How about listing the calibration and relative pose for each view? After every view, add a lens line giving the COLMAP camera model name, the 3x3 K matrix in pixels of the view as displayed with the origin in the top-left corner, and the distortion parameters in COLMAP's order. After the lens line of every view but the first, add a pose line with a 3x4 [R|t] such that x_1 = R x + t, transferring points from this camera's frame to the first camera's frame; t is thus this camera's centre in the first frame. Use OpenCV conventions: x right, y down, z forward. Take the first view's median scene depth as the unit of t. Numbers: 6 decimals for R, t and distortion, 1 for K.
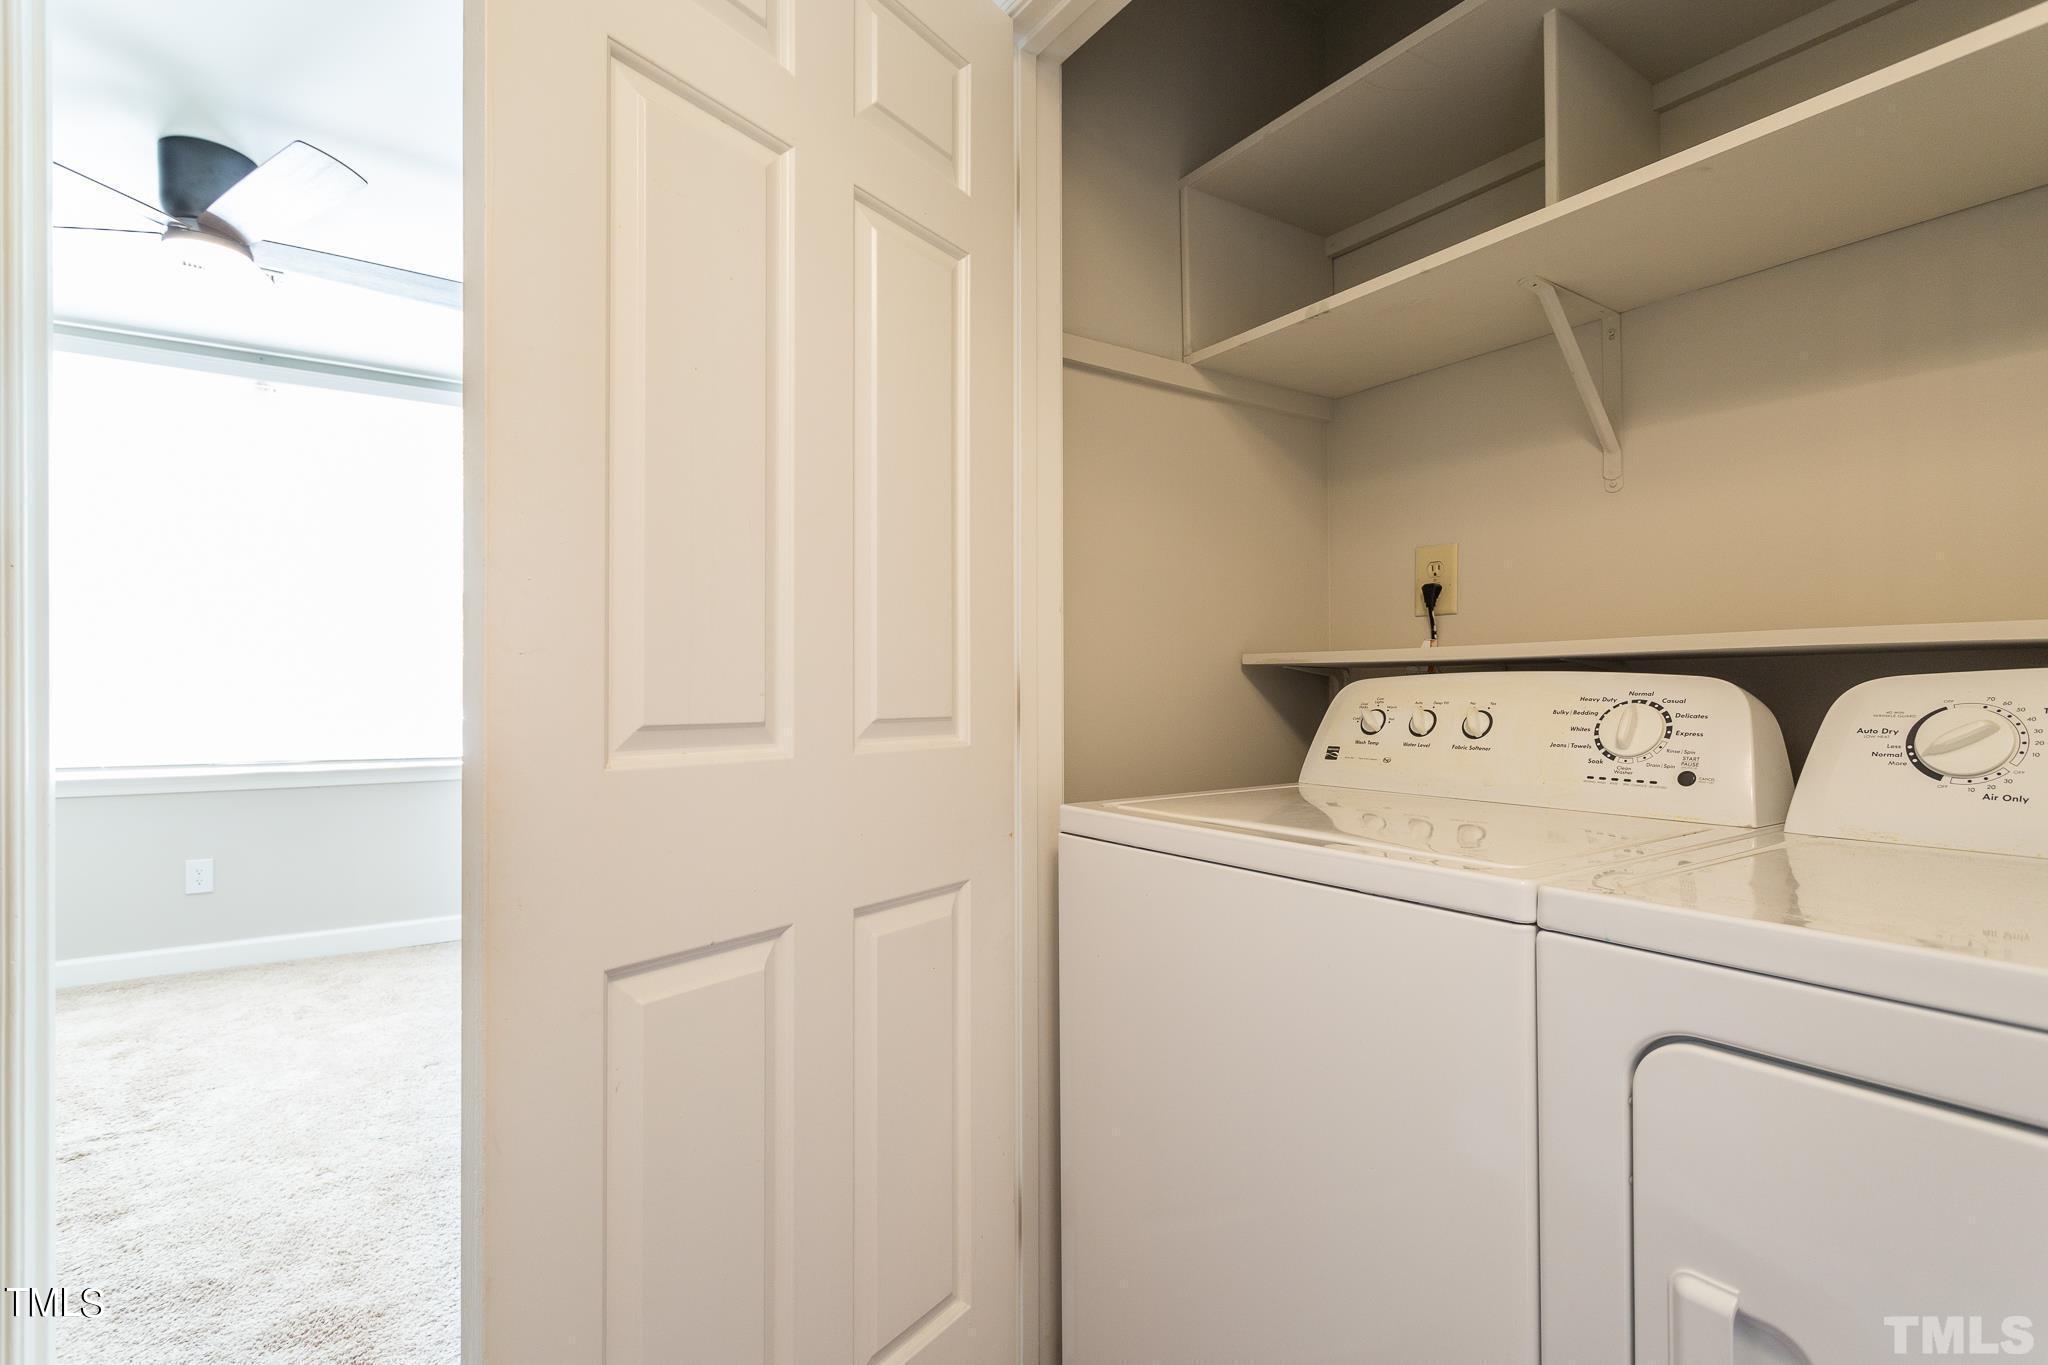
lens RADIAL K [[979.5, 0, 1017.1], [0, 979.5, 690.3], [0, 0, 1]] dist [0.003020, -0.000026]
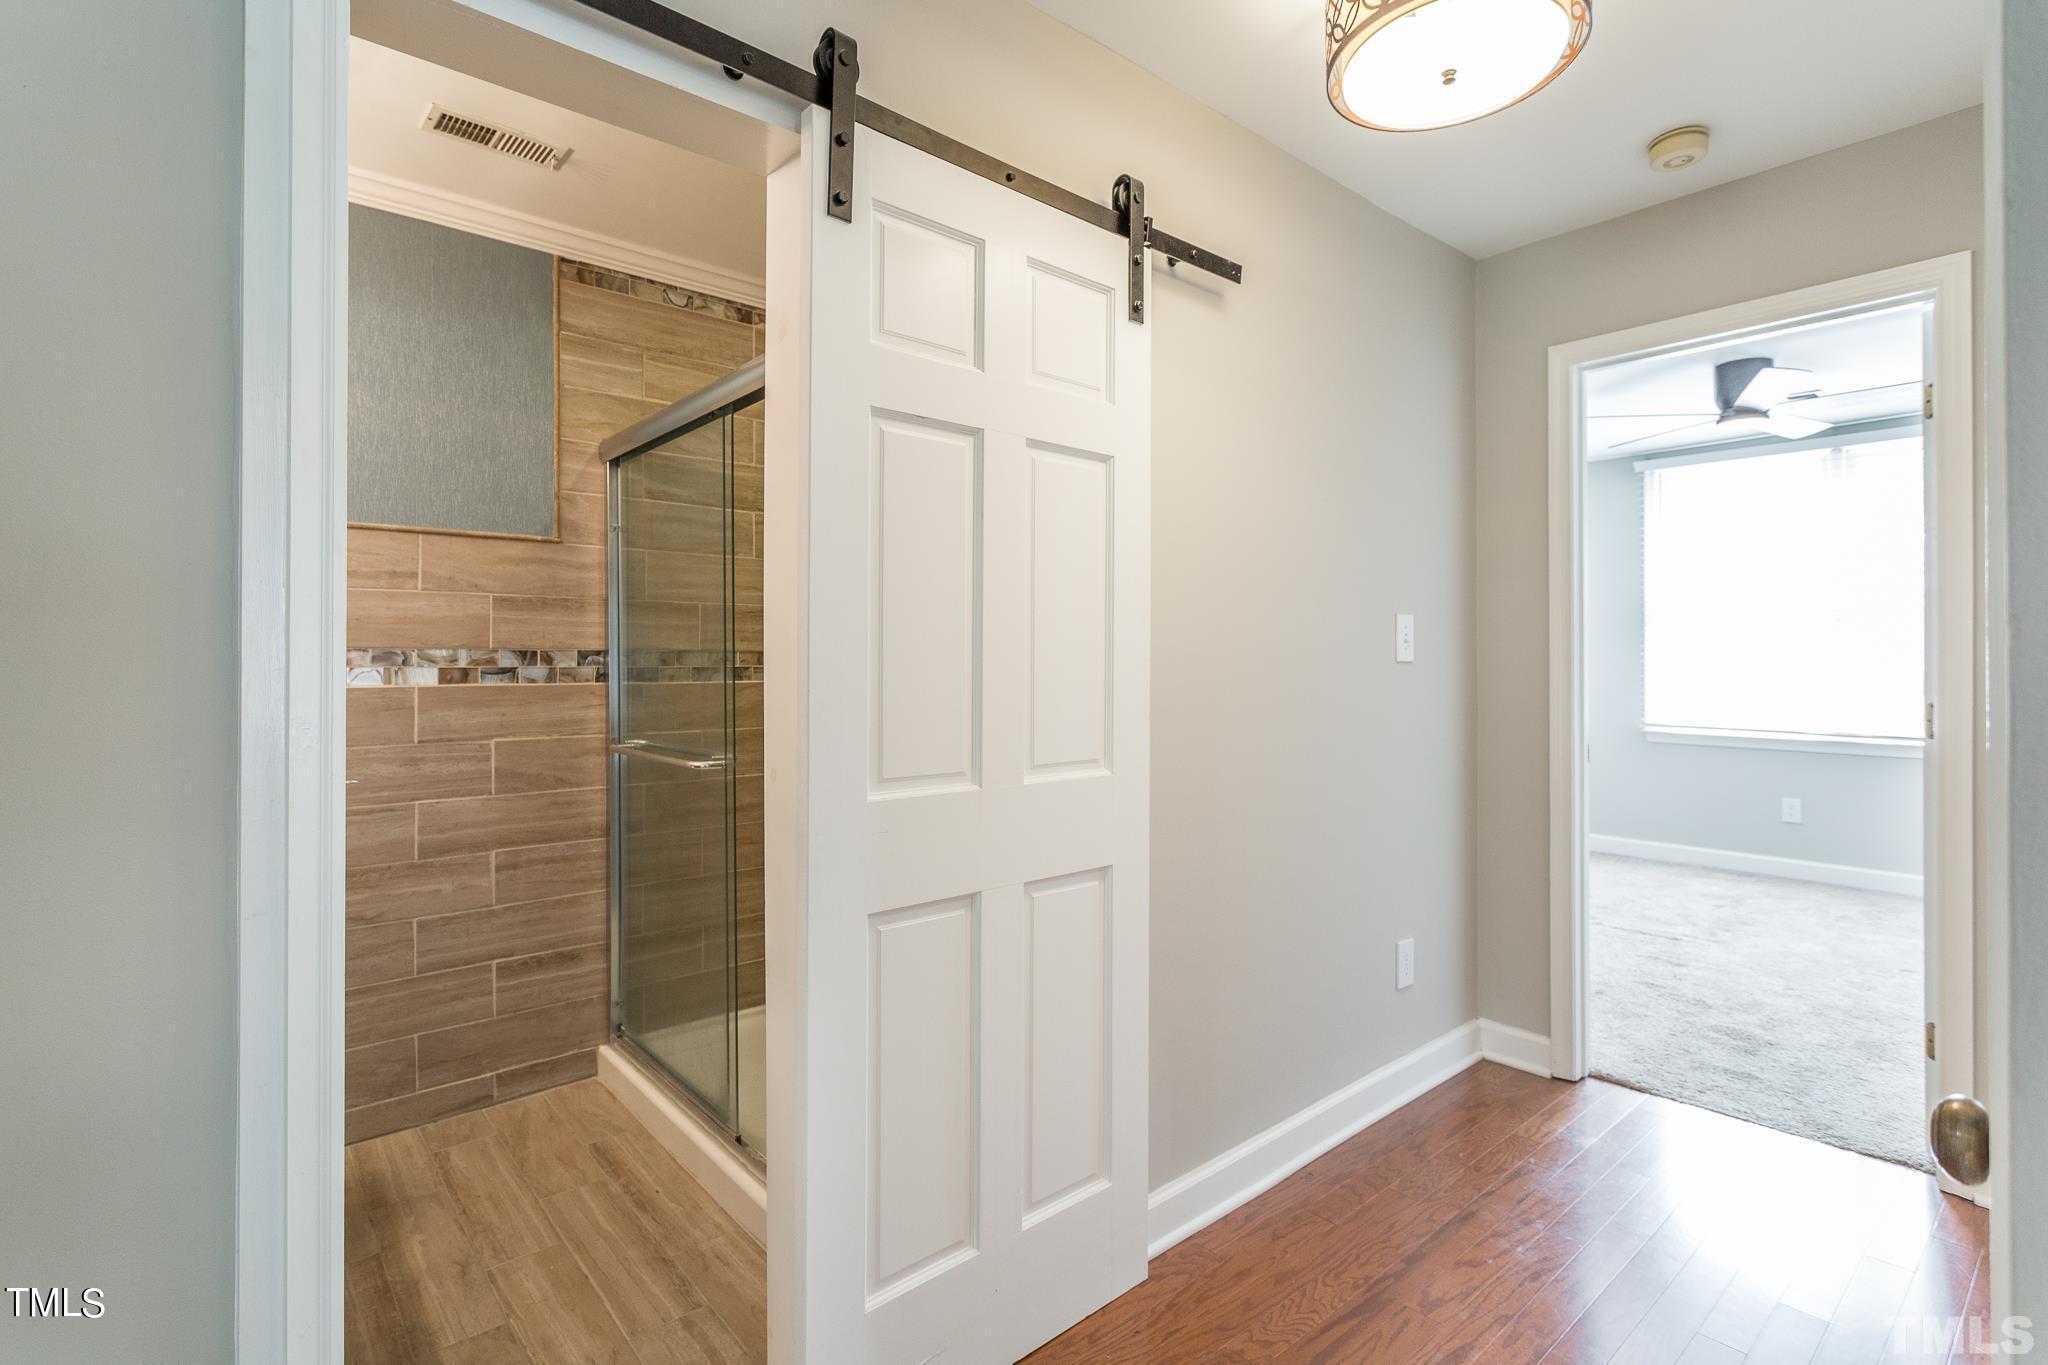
lens RADIAL K [[979.5, 0, 1016.3], [0, 979.5, 653.9], [0, 0, 1]] dist [0.003020, -0.000026]
pose [[0.108735, 0.001908, -0.994069, 0.654817], [-0.000748, 0.999998, 0.001838, -0.053918], [0.994071, 0.000544, 0.108736, -0.378367]]
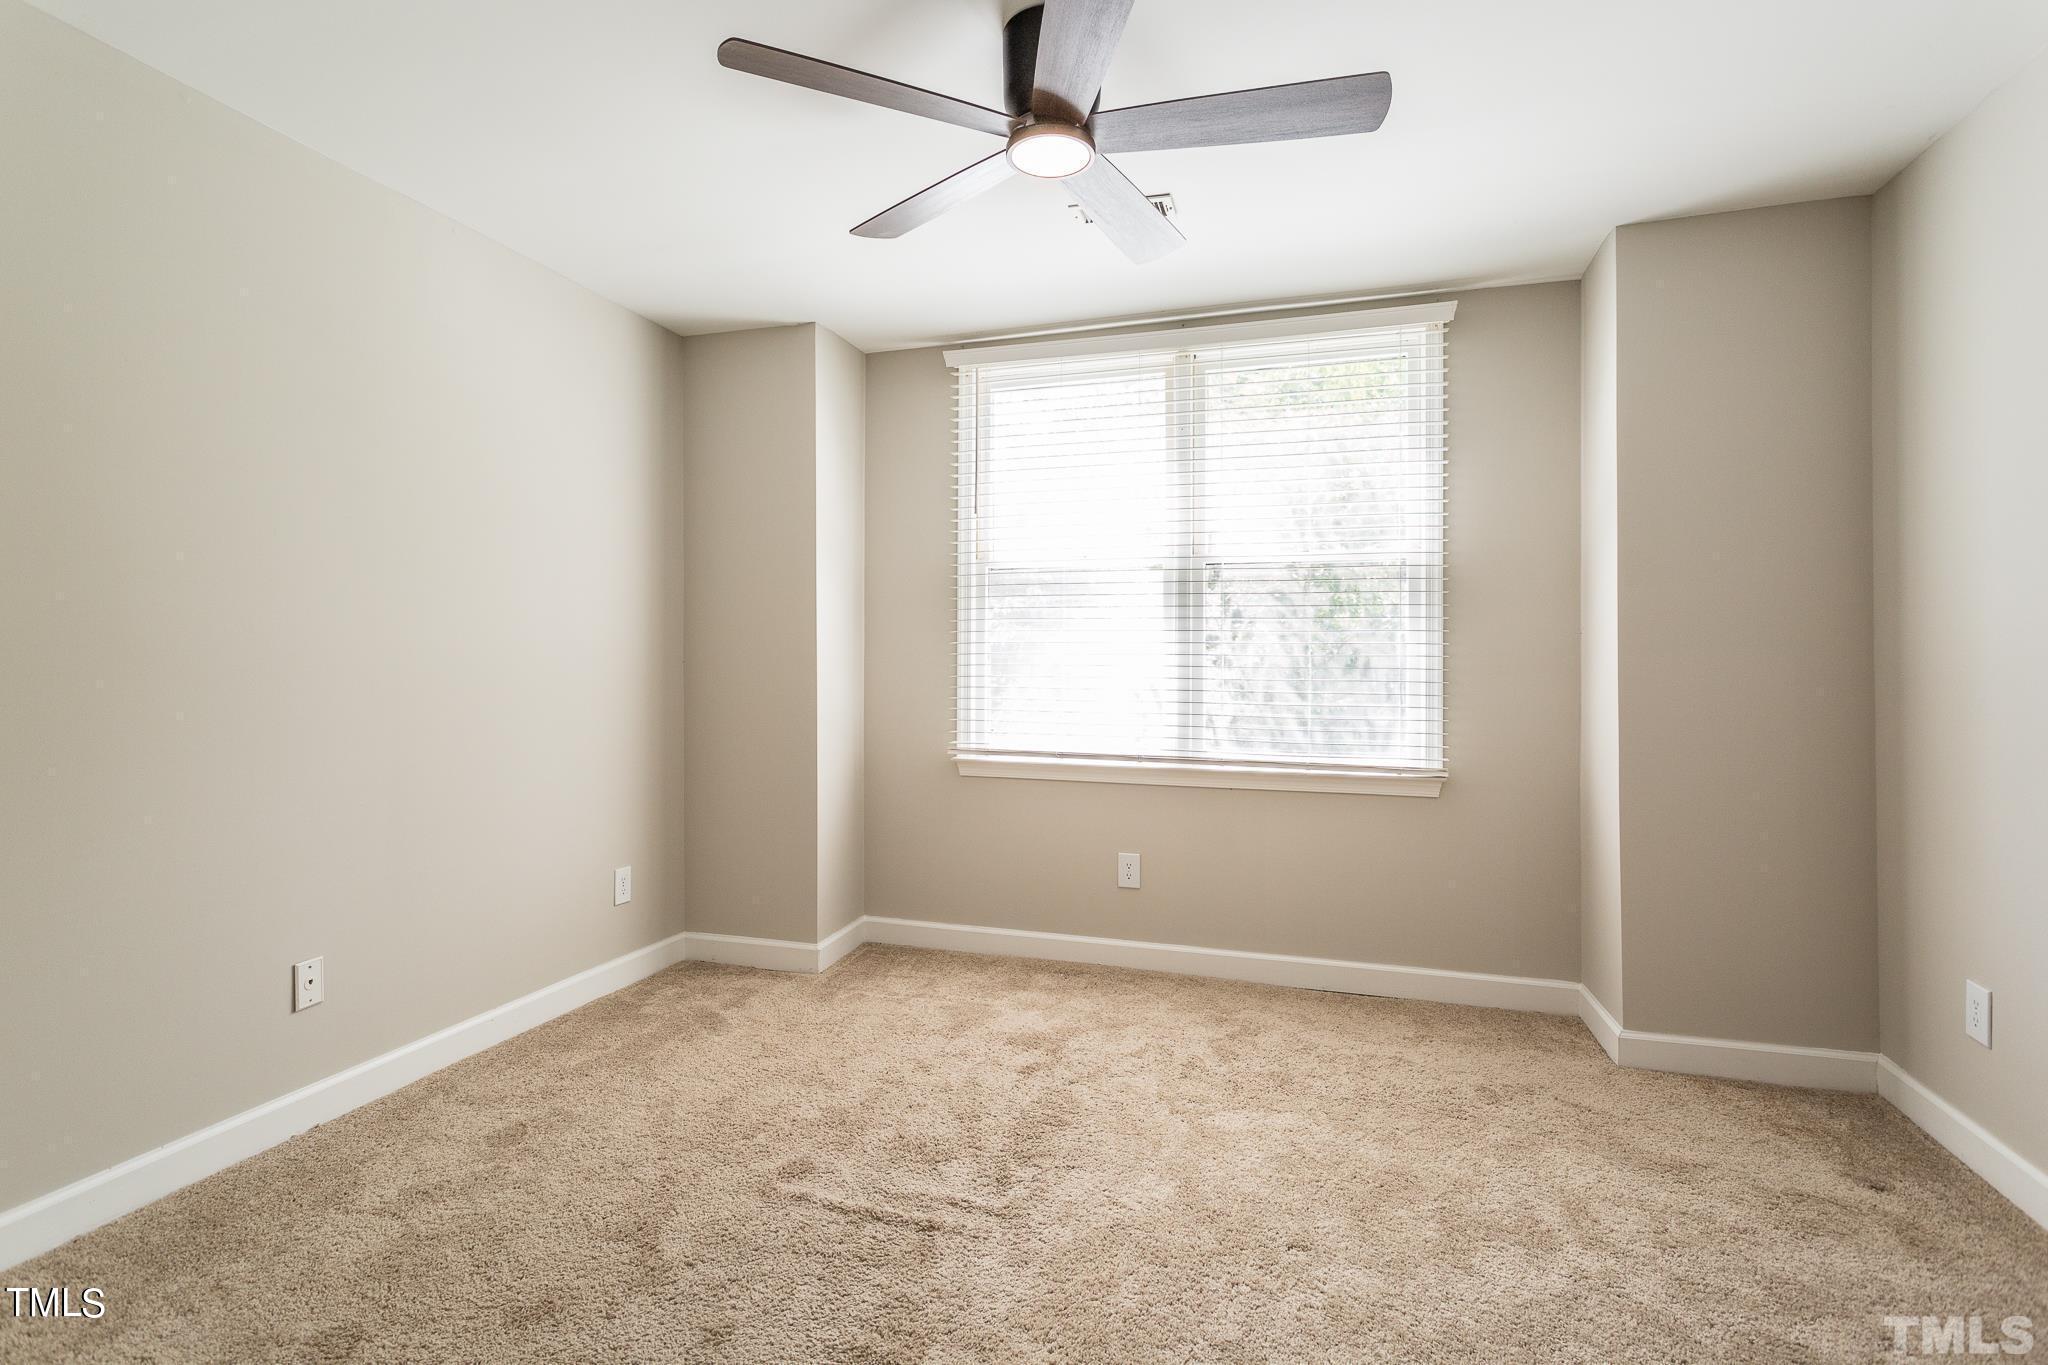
lens RADIAL K [[979.5, 0, 1015.0], [0, 979.5, 651.8], [0, 0, 1]] dist [0.003020, -0.000026]
pose [[0.608695, 0.002842, -0.793400, -0.193550], [-0.009915, 0.999943, -0.004025, -0.033414], [0.793343, 0.010316, 0.608688, 0.467711]]
